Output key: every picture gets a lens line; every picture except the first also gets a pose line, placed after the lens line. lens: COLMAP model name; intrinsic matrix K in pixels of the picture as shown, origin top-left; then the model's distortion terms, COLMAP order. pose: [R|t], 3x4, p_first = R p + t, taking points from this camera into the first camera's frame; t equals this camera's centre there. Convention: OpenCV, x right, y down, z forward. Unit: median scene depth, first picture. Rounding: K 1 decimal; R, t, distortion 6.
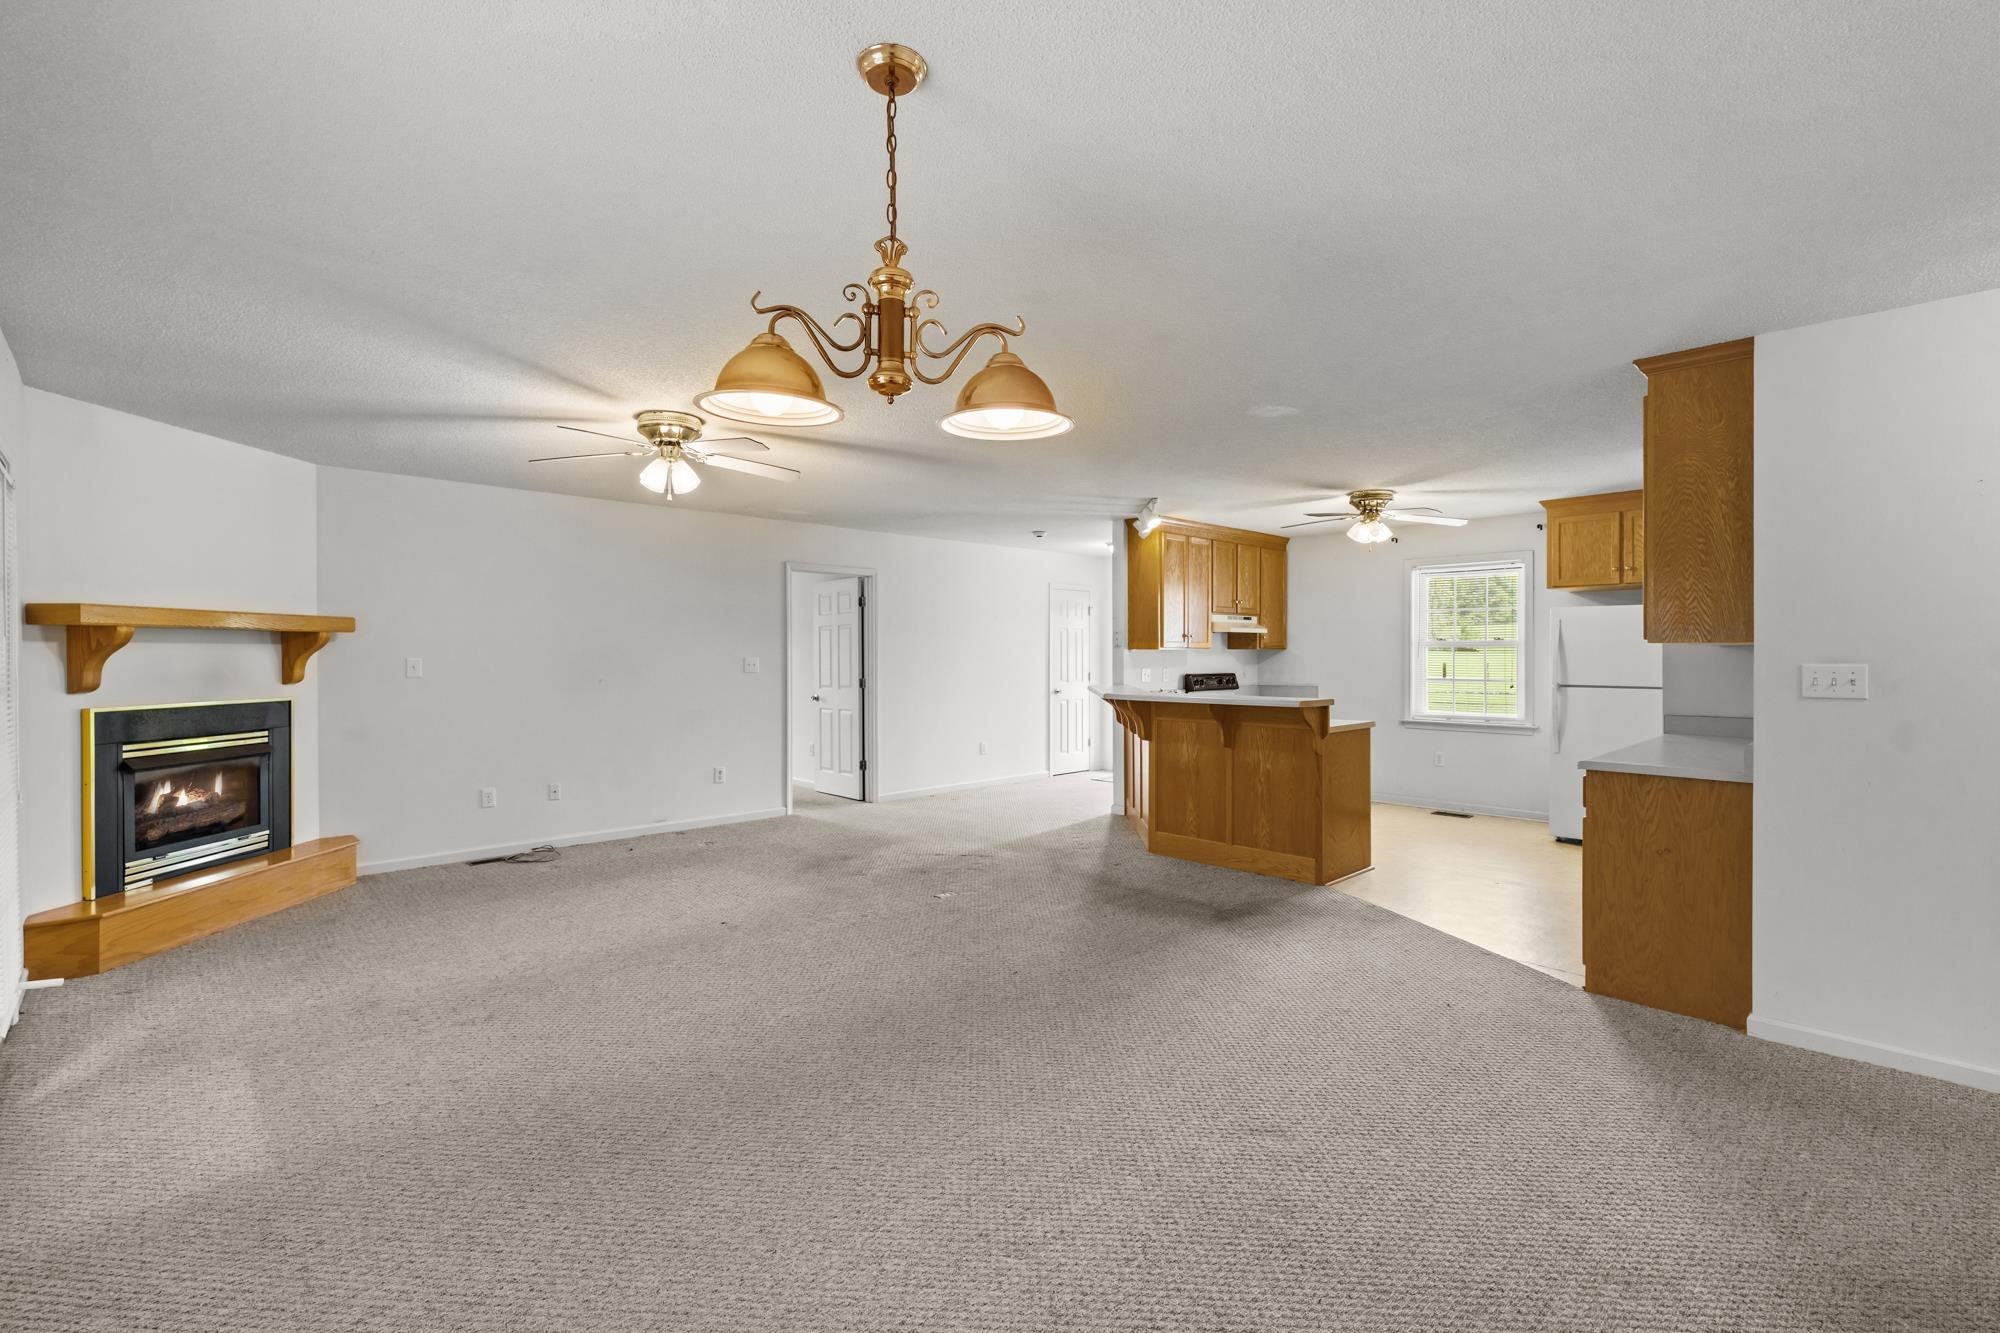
lens RADIAL K [[883.1, 0, 1000.5], [0, 883.1, 660.4], [0, 0, 1]] dist [-0.007850, 0.001769]
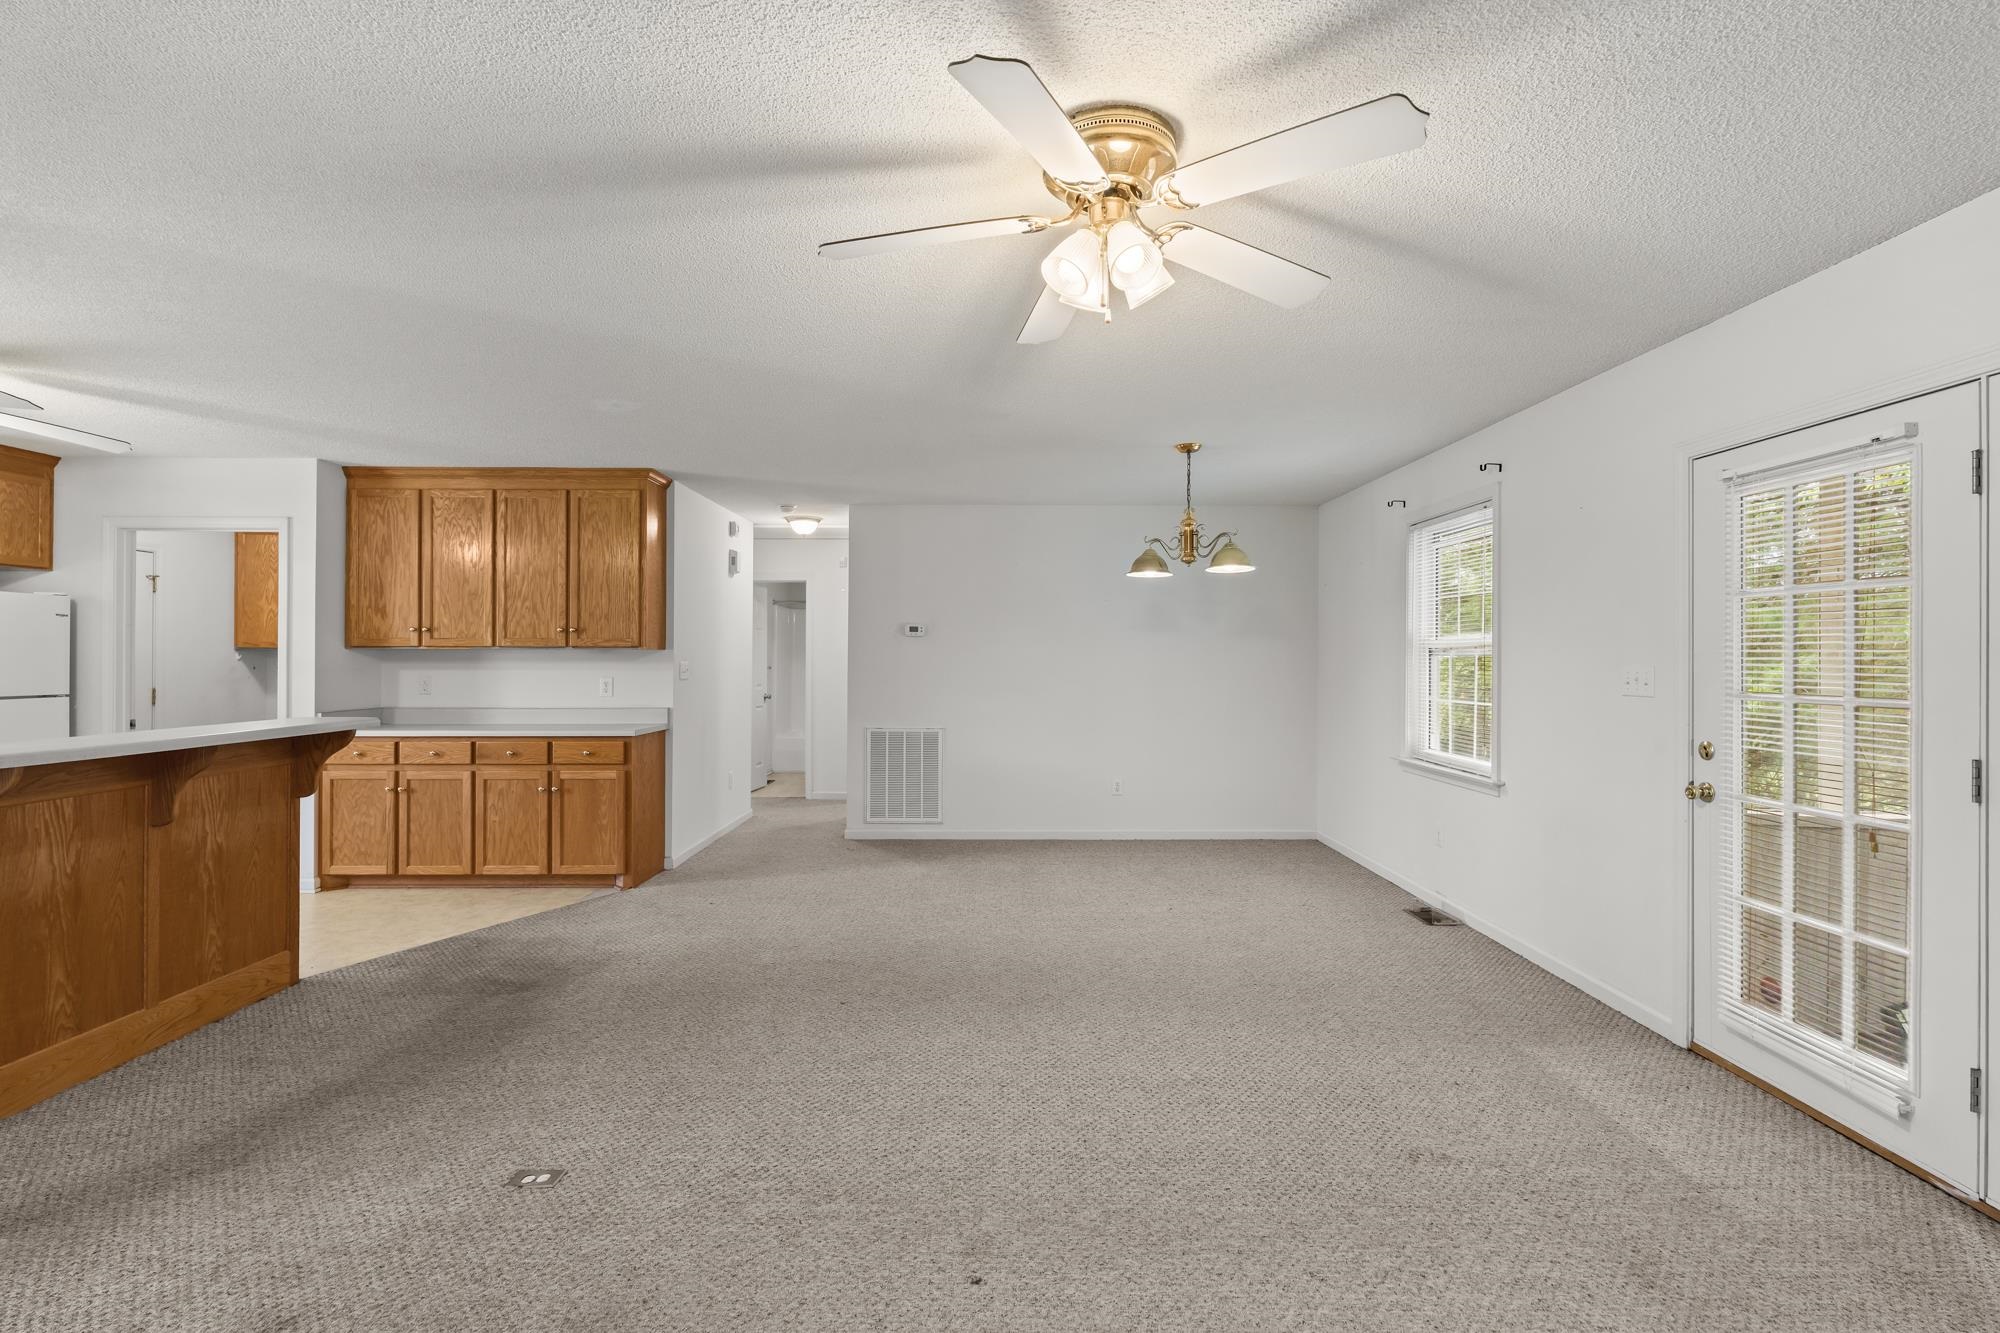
lens RADIAL K [[883.1, 0, 1001.6], [0, 883.1, 659.2], [0, 0, 1]] dist [-0.007850, 0.001769]
pose [[-0.721208, -0.002115, 0.692715, -0.499080], [0.002489, 0.999981, 0.005645, -0.005950], [-0.692714, 0.005795, -0.721189, 1.046679]]
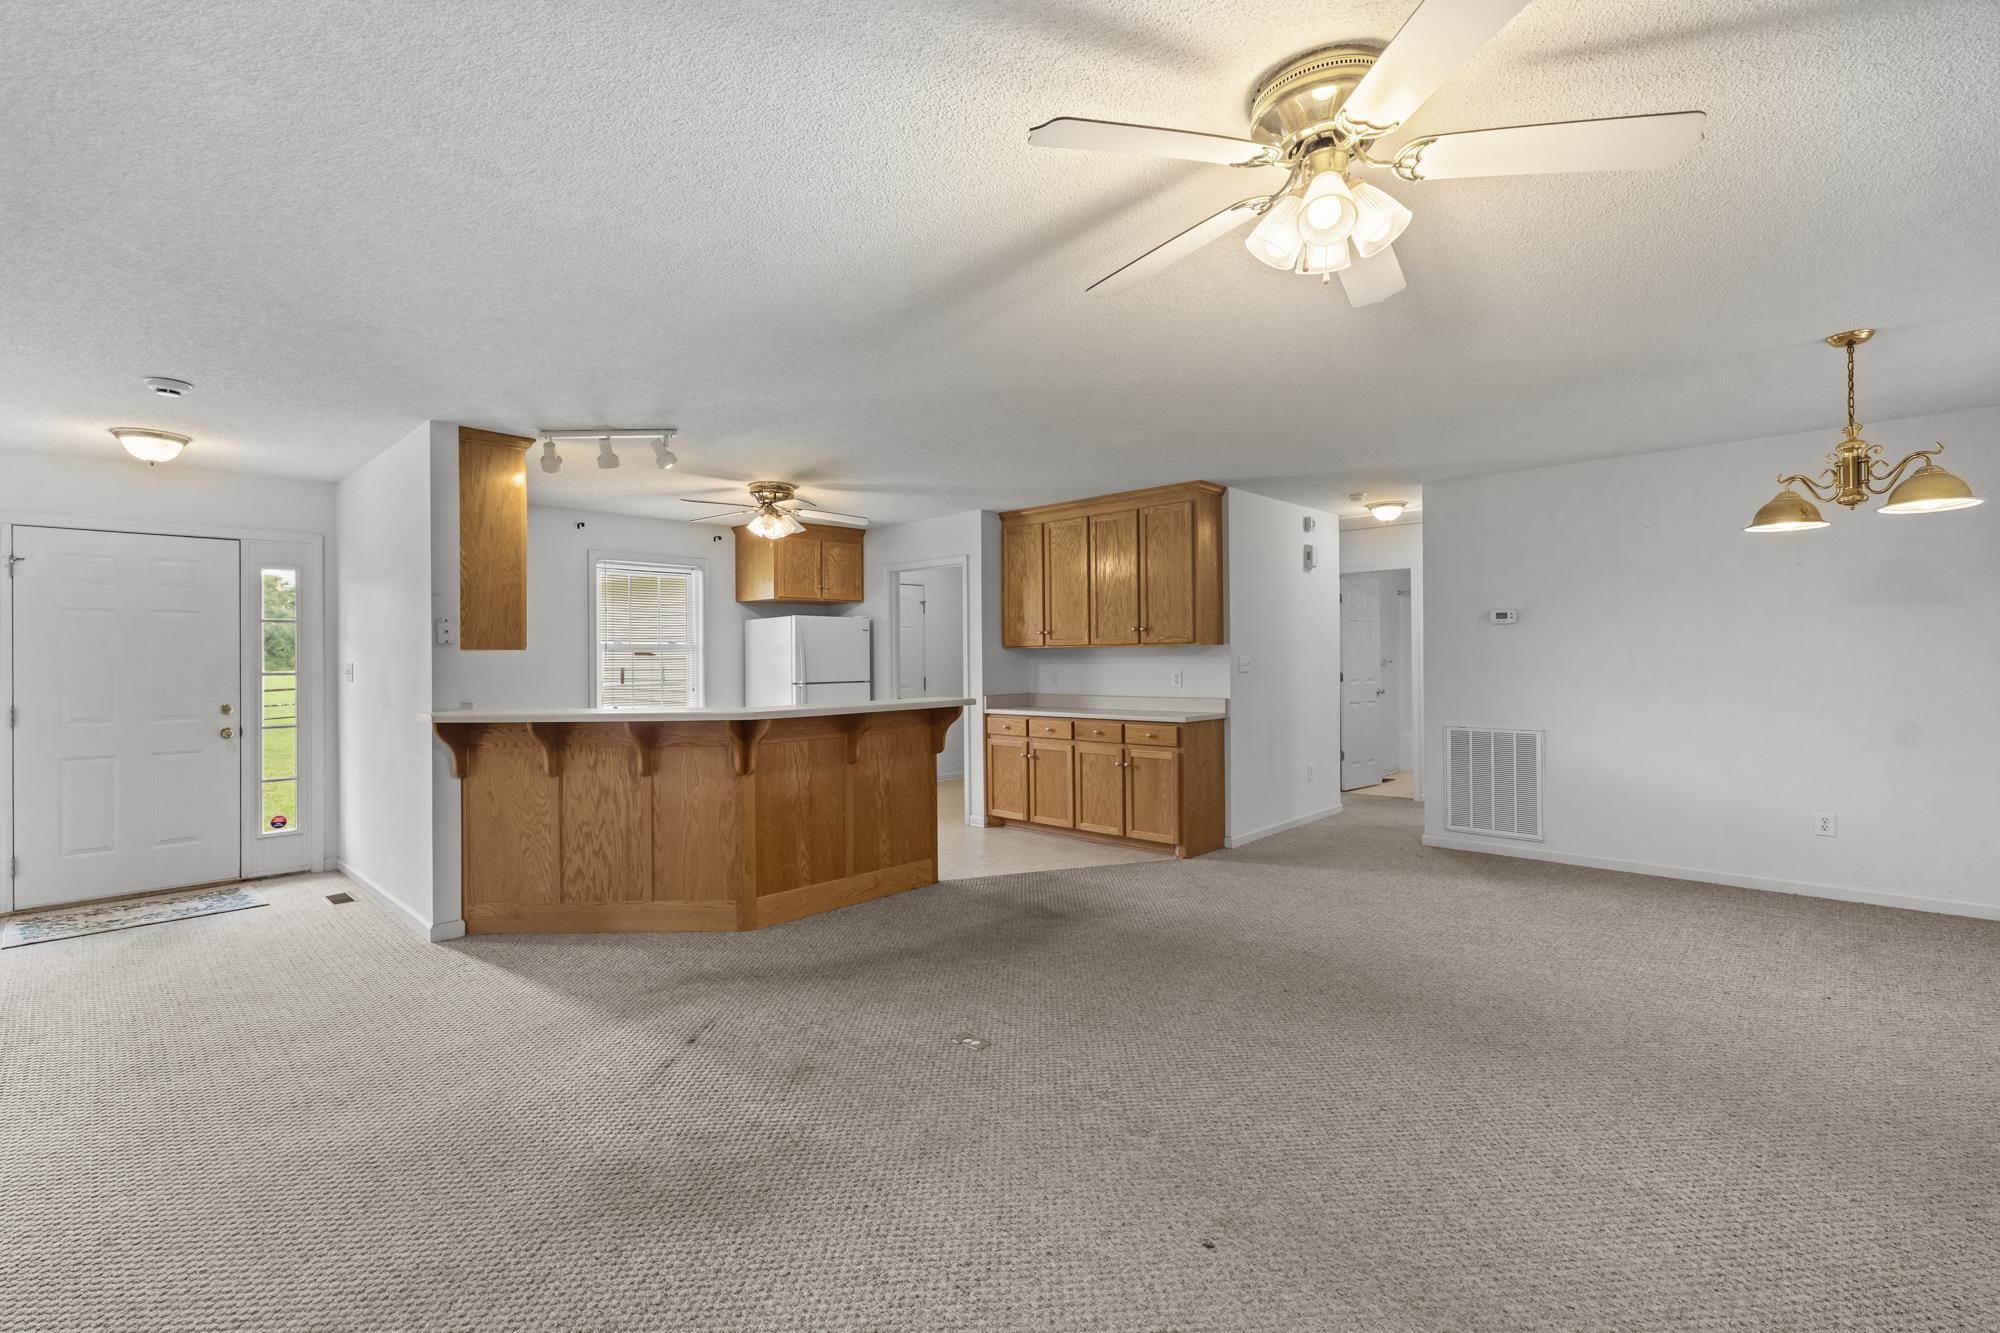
lens RADIAL K [[883.1, 0, 994.8], [0, 883.1, 660.8], [0, 0, 1]] dist [-0.007850, 0.001769]
pose [[-0.029063, -0.003473, 0.999572, -0.608900], [0.017456, 0.999840, 0.003982, -0.001476], [-0.999425, 0.017565, -0.028997, 0.898990]]
